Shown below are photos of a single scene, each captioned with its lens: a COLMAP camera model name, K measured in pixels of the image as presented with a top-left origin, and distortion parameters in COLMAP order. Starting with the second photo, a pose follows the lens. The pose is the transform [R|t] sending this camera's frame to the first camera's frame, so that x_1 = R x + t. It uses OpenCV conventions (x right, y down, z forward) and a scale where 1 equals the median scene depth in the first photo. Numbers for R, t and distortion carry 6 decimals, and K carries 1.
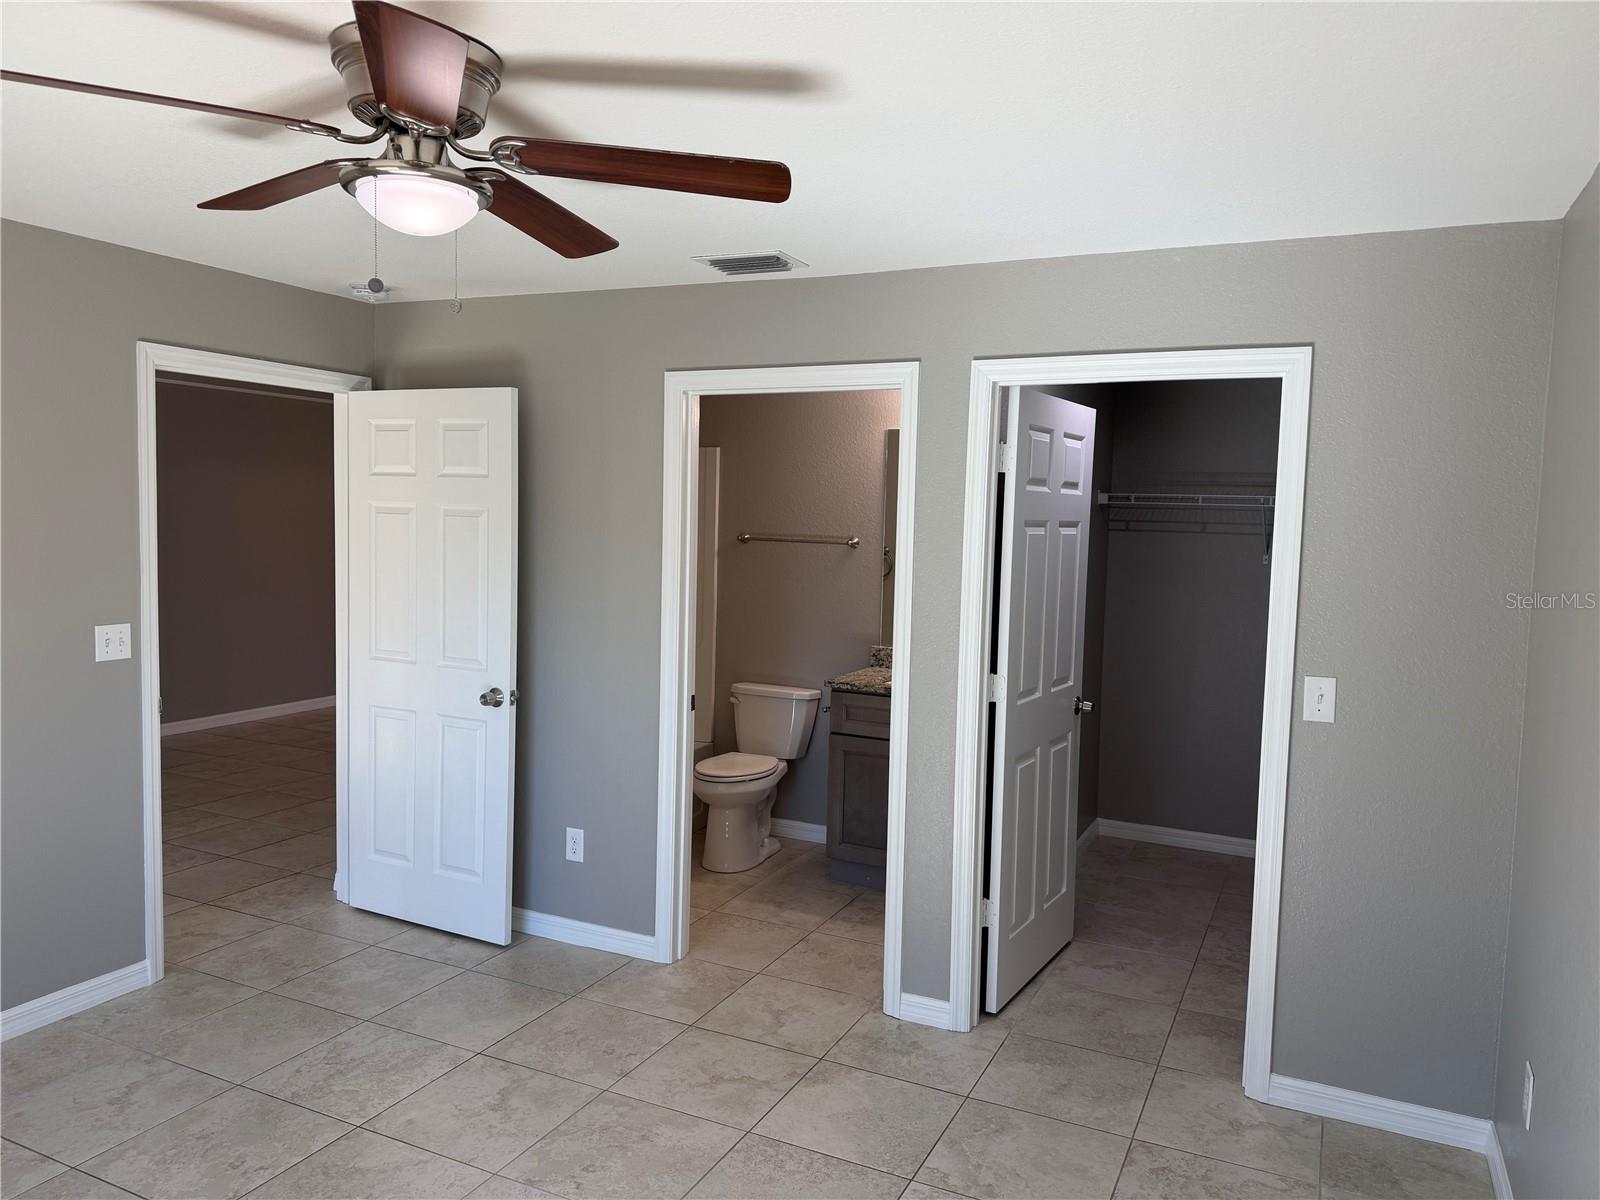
lens RADIAL K [[1128.1, 0, 810.8], [0, 1128.1, 595.5], [0, 0, 1]] dist [0.039285, -0.014083]
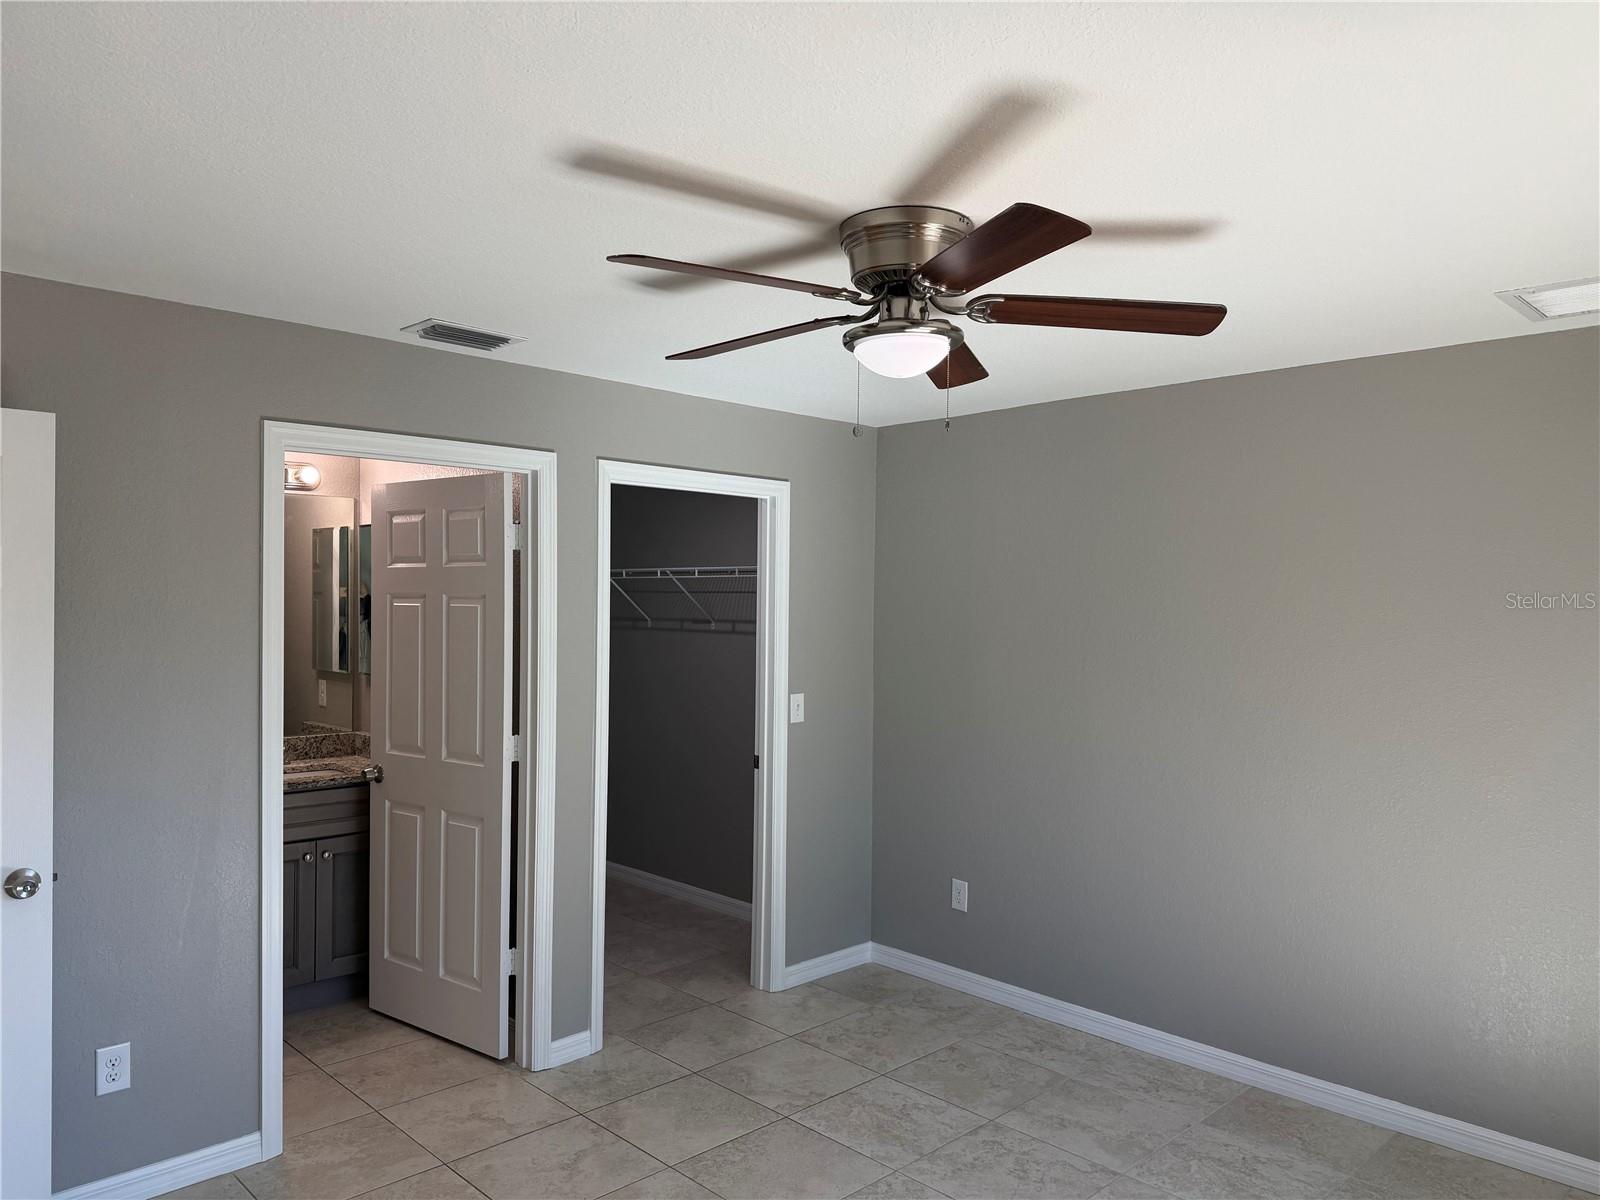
lens RADIAL K [[1128.1, 0, 809.1], [0, 1128.1, 600.5], [0, 0, 1]] dist [0.039285, -0.014083]
pose [[0.352847, -0.028268, 0.935254, -0.870269], [0.066834, 0.997752, 0.004943, -0.054325], [-0.933291, 0.060762, 0.353943, 0.397914]]
